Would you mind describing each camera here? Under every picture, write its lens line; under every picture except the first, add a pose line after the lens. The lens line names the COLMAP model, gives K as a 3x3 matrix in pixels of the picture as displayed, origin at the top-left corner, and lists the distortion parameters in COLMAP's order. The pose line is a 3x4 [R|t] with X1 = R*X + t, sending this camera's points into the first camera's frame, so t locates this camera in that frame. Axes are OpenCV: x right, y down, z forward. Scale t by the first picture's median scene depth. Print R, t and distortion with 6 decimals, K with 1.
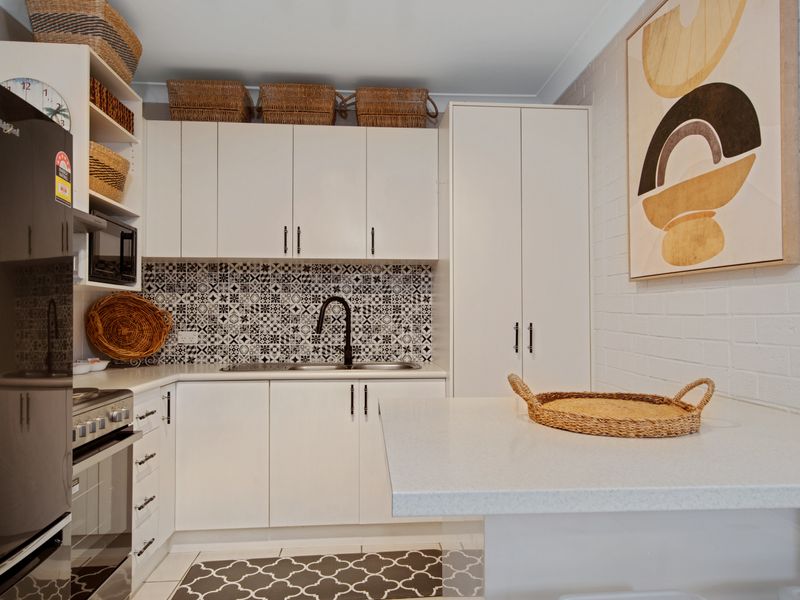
lens RADIAL K [[509.0, 0, 400.0], [0, 509.0, 300.0], [0, 0, 1]] dist [0.004634, 0.000338]
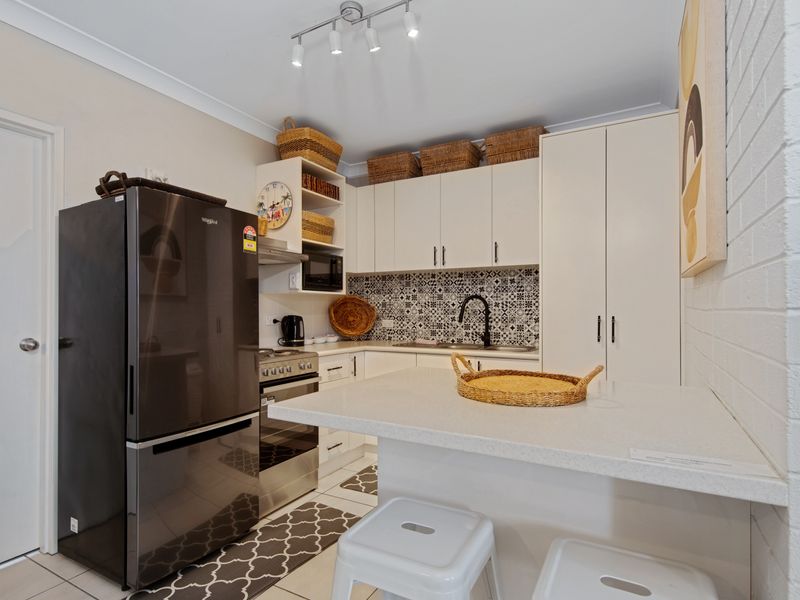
lens RADIAL K [[392.0, 0, 392.2], [0, 392.0, 302.9], [0, 0, 1]] dist [0.002364, 0.000208]
pose [[0.851322, -0.008159, -0.524580, 0.215787], [0.016266, 0.999809, 0.010847, -0.001345], [0.524392, -0.017767, 0.851292, 0.001400]]
